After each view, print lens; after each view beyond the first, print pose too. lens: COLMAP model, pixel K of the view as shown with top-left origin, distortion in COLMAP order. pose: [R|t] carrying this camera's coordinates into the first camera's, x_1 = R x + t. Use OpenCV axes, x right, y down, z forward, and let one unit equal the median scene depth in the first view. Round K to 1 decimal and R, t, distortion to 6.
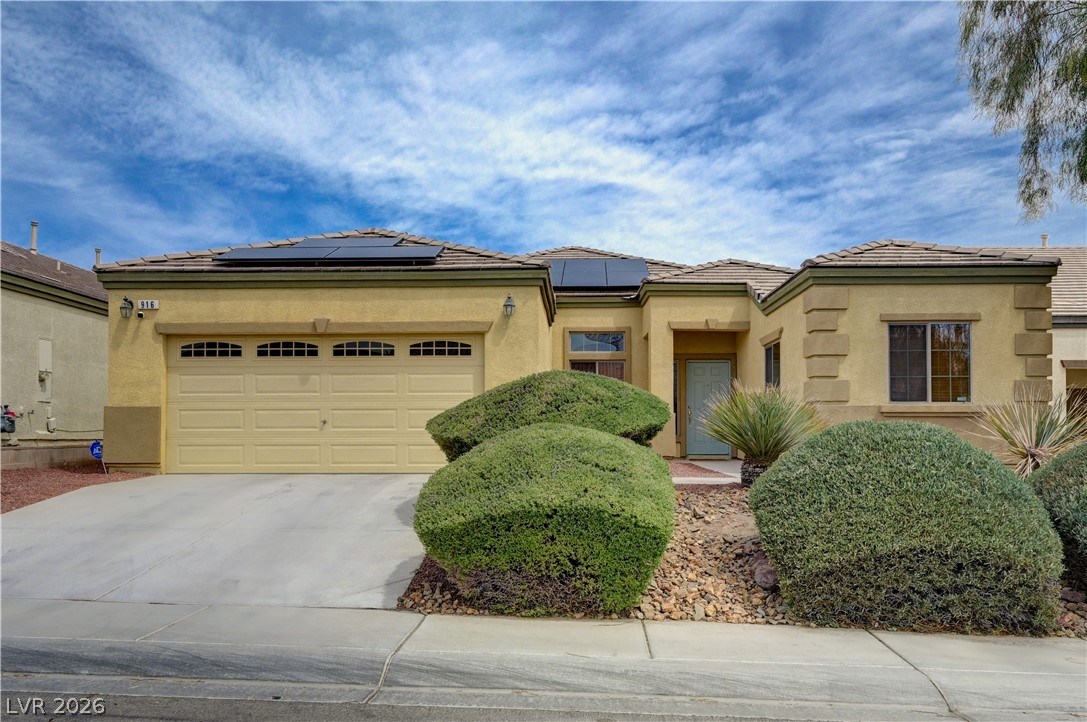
lens RADIAL K [[788.6, 0, 545.2], [0, 788.6, 359.1], [0, 0, 1]] dist [0.000675, 0.000191]
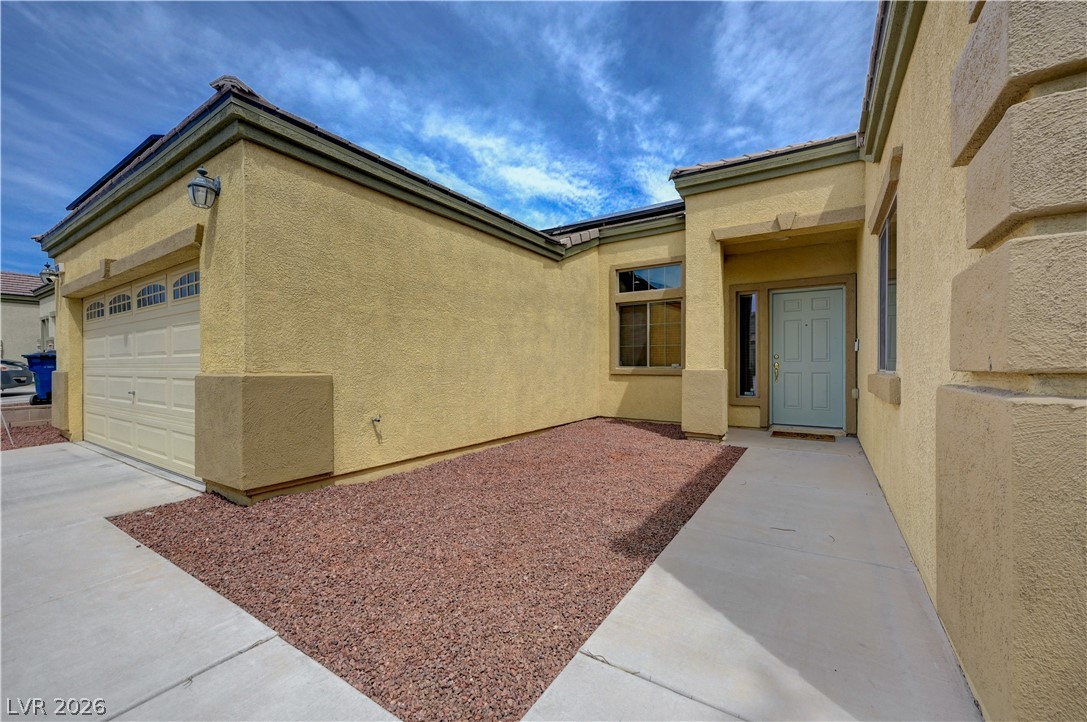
lens RADIAL K [[430.0, 0, 547.4], [0, 430.0, 365.4], [0, 0, 1]] dist [-0.001329, 0.000069]
pose [[0.848533, -0.004029, -0.529127, 0.229055], [0.053776, 0.995450, 0.078659, 0.028986], [0.526403, -0.095199, 0.844889, 0.612512]]
